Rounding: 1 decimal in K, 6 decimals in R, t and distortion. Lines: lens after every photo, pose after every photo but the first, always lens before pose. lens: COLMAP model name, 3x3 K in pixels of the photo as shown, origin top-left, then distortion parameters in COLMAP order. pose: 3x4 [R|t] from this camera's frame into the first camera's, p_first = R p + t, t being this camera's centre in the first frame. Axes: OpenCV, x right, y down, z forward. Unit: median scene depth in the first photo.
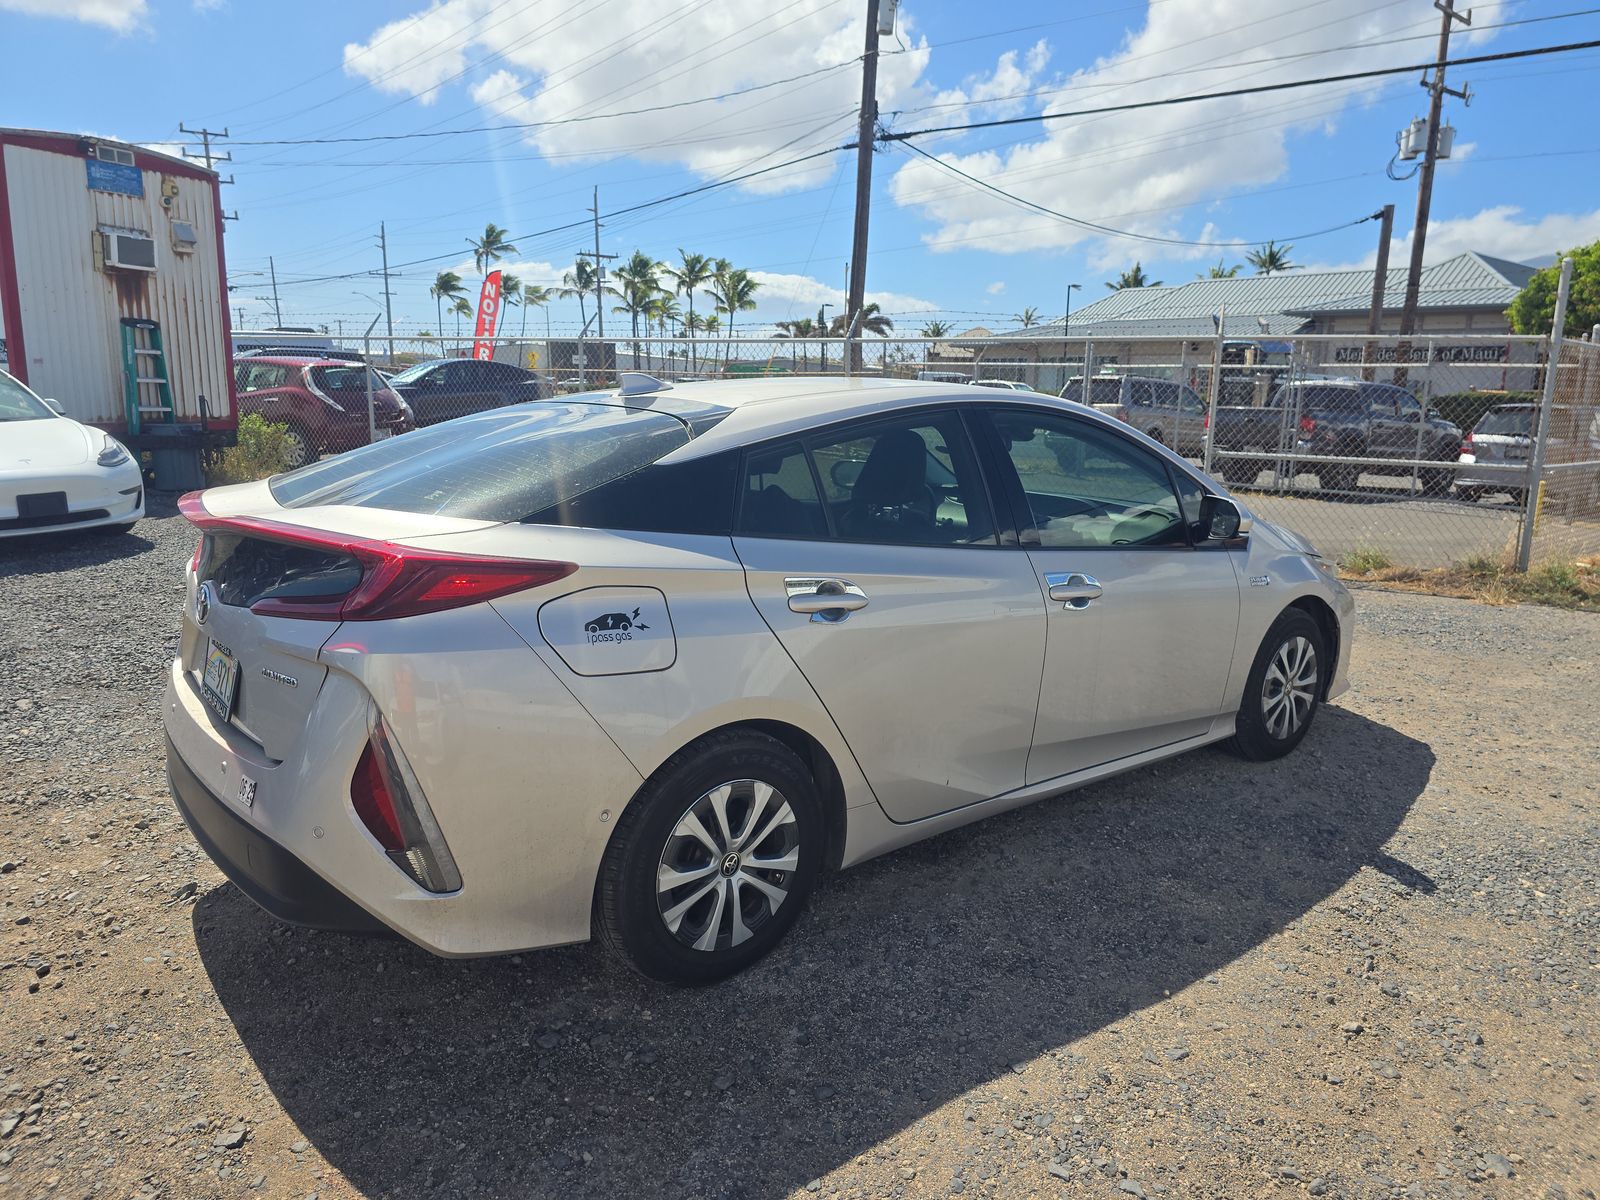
lens RADIAL K [[1087.6, 0, 890.4], [0, 1087.6, 597.0], [0, 0, 1]] dist [0.050703, -0.044416]
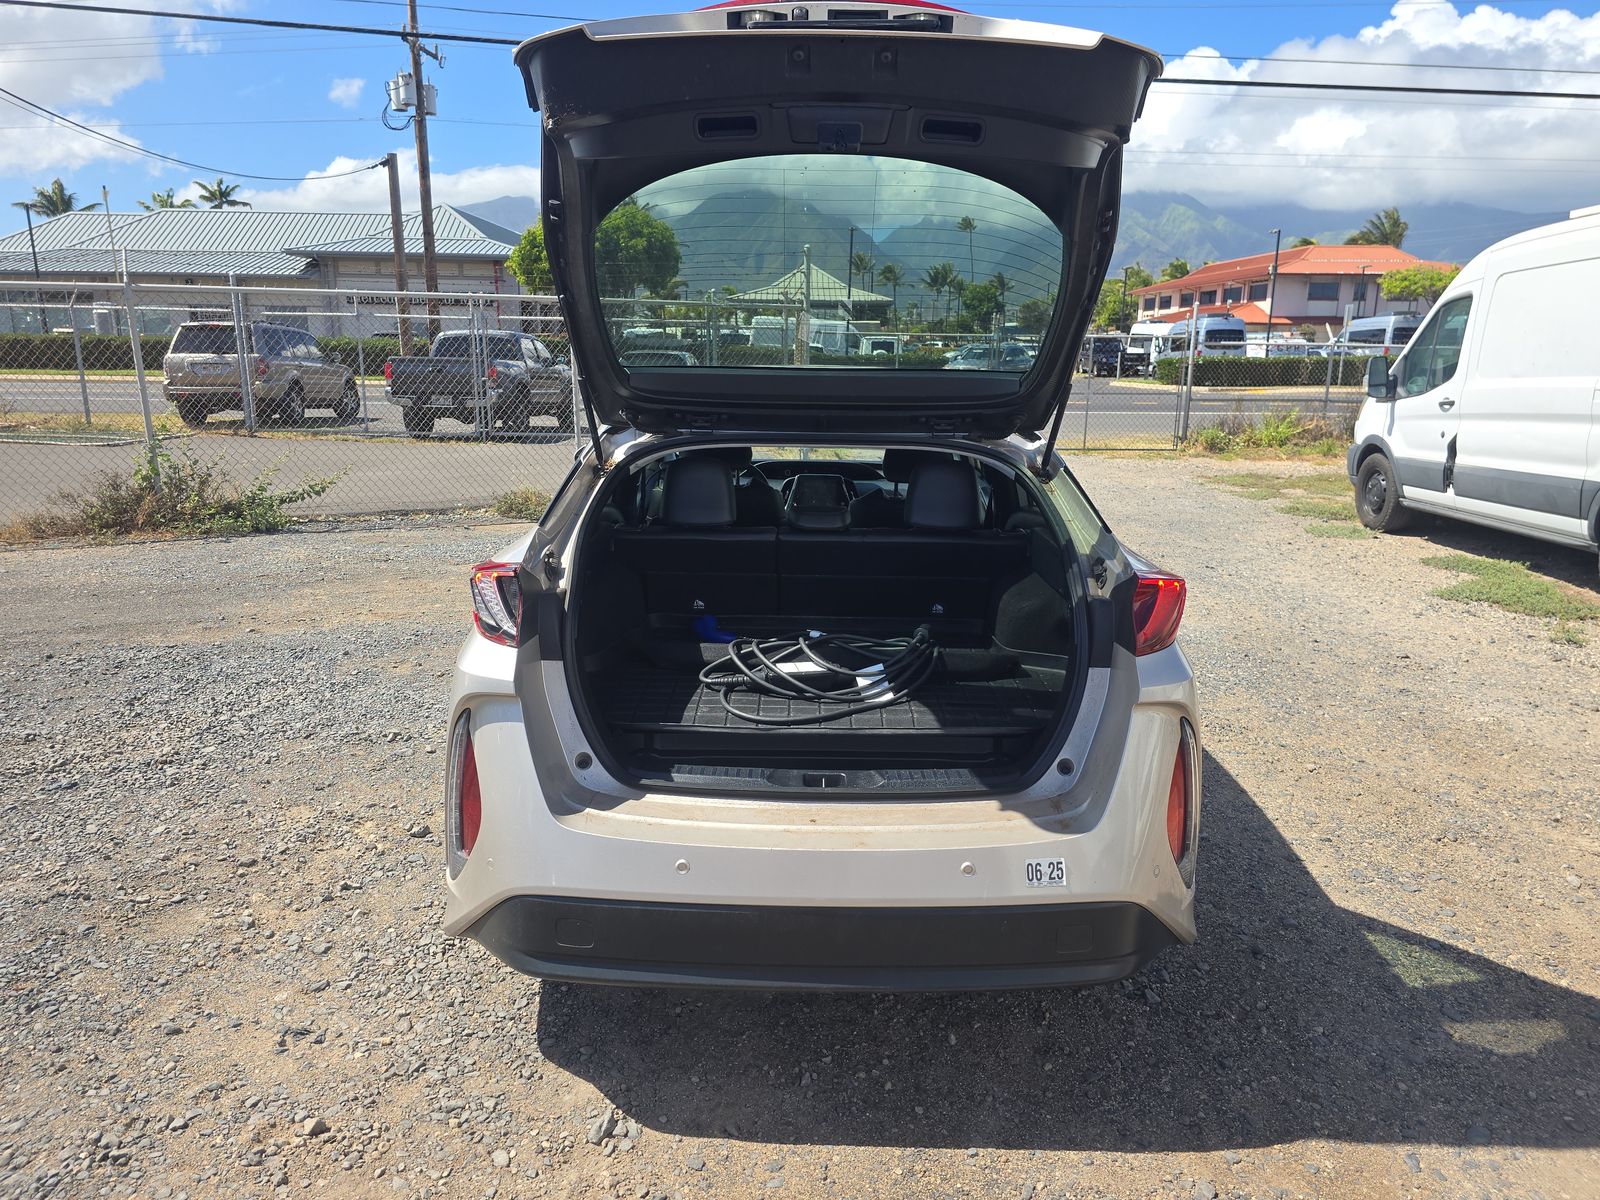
lens RADIAL K [[1065.4, 0, 799.4], [0, 1065.4, 596.5], [0, 0, 1]] dist [0.005447, -0.003492]
pose [[0.645003, -0.191974, 0.739674, -0.126419], [0.145548, 0.981074, 0.127708, -0.017995], [-0.750191, 0.025286, 0.660737, 0.055292]]
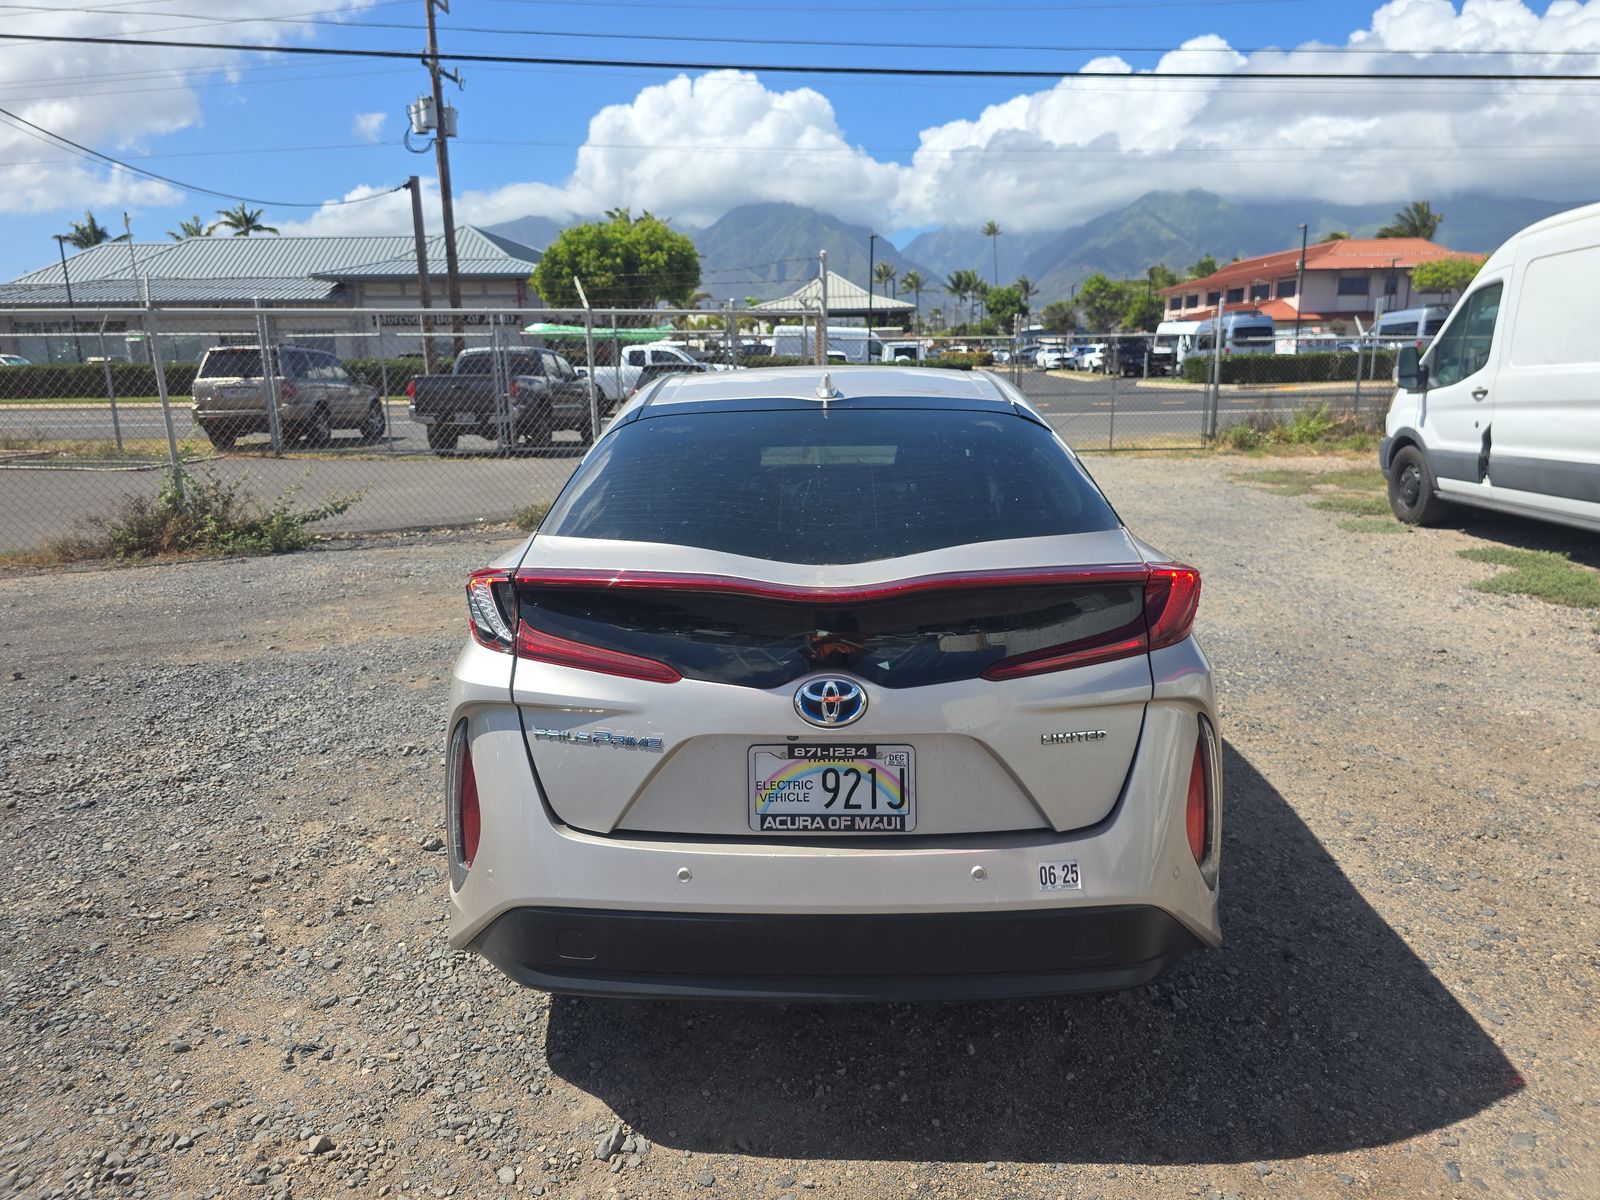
lens RADIAL K [[1067.7, 0, 800.0], [0, 1067.7, 600.0], [0, 0, 1]] dist [-0.000805, -0.001044]
pose [[0.660949, -0.201735, 0.722806, -0.123645], [0.170411, 0.978374, 0.117237, -0.016589], [-0.730826, 0.045686, 0.681034, 0.054900]]
